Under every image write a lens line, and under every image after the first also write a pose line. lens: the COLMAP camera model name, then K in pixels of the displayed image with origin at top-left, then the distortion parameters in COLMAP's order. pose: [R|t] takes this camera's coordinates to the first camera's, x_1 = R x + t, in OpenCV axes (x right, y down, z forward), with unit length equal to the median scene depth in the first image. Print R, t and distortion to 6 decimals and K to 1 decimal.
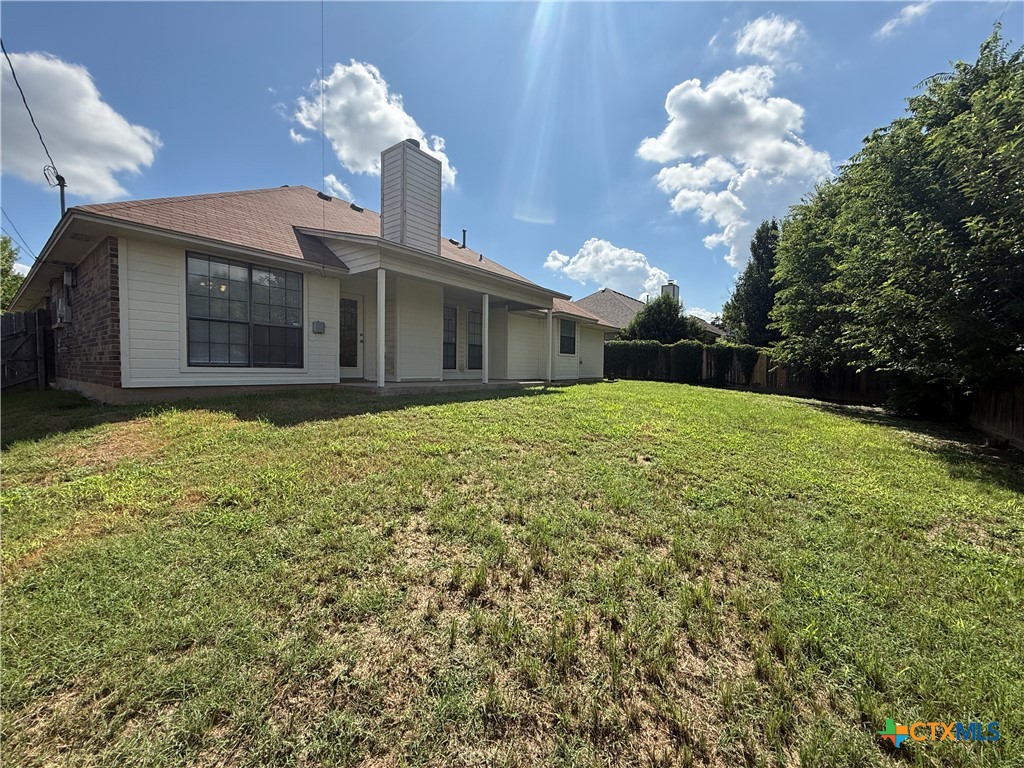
lens RADIAL K [[406.2, 0, 509.6], [0, 406.2, 384.6], [0, 0, 1]] dist [-0.000556, -0.000083]
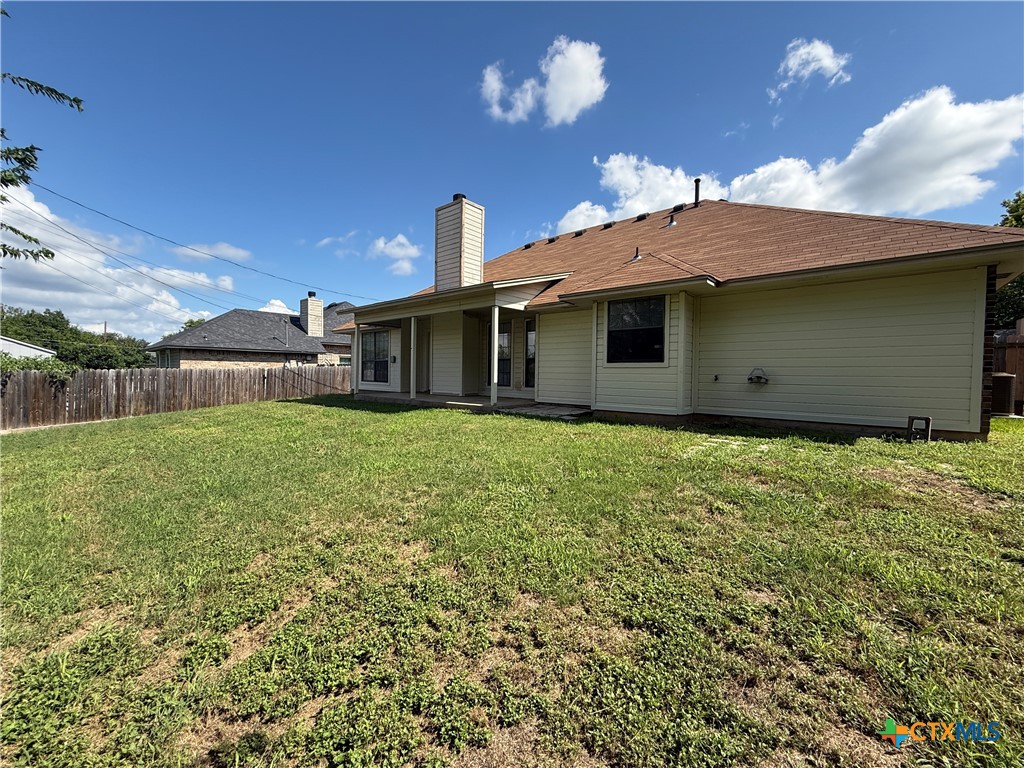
lens RADIAL K [[406.2, 0, 509.6], [0, 406.2, 384.6], [0, 0, 1]] dist [-0.000556, -0.000083]
pose [[-0.066660, 0.015236, -0.997659, 0.931865], [-0.051645, 0.998490, 0.018699, -0.068077], [0.996438, 0.052771, -0.065773, 1.220354]]
